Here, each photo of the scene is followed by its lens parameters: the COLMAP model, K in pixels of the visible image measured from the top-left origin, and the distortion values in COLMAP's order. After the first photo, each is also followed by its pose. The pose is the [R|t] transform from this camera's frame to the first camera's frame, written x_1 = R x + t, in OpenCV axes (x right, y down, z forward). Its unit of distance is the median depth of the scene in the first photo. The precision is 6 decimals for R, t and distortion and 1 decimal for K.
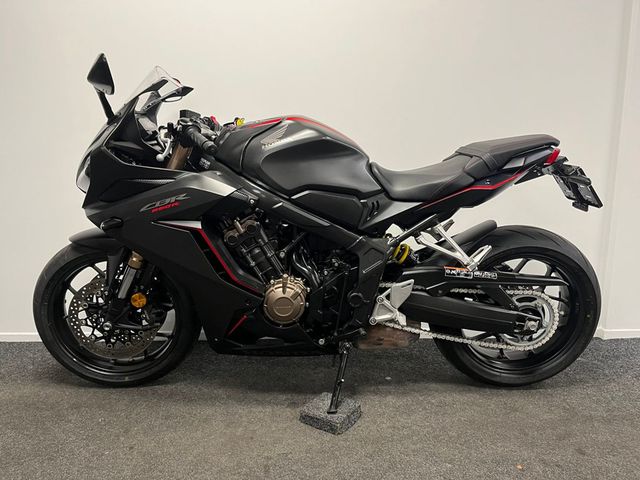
lens RADIAL K [[484.3, 0, 322.6], [0, 484.3, 238.0], [0, 0, 1]] dist [0.058218, -0.080959]
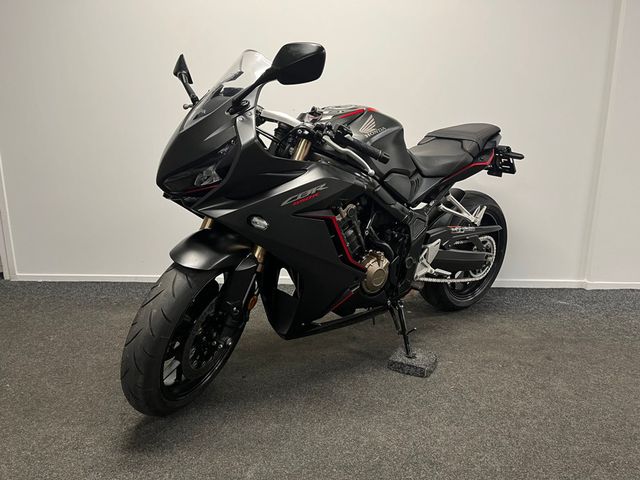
lens RADIAL K [[484.3, 0, 320.3], [0, 484.3, 238.4], [0, 0, 1]] dist [0.058218, -0.080959]
pose [[0.796234, -0.137337, 0.589194, -0.792206], [0.105690, 0.990493, 0.088047, -0.059593], [-0.595685, -0.007834, 0.803180, 0.160902]]
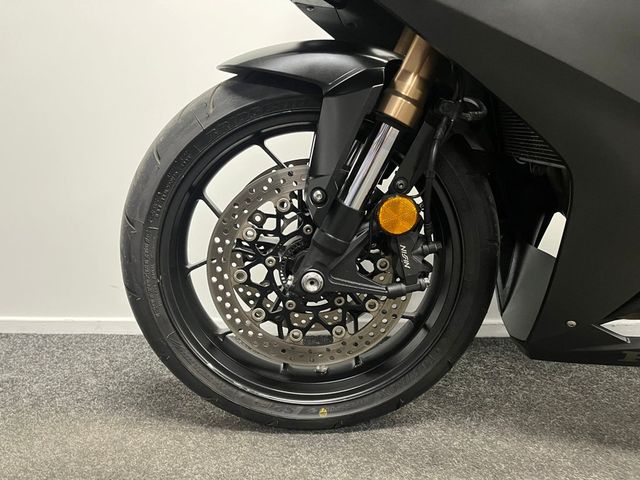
lens RADIAL K [[484.3, 0, 309.1], [0, 484.3, 236.5], [0, 0, 1]] dist [0.058218, -0.080959]
pose [[0.999358, 0.006785, -0.035171, -0.432614], [-0.007827, 0.999533, -0.029548, 0.156406], [0.034954, 0.029804, 0.998944, 0.608101]]
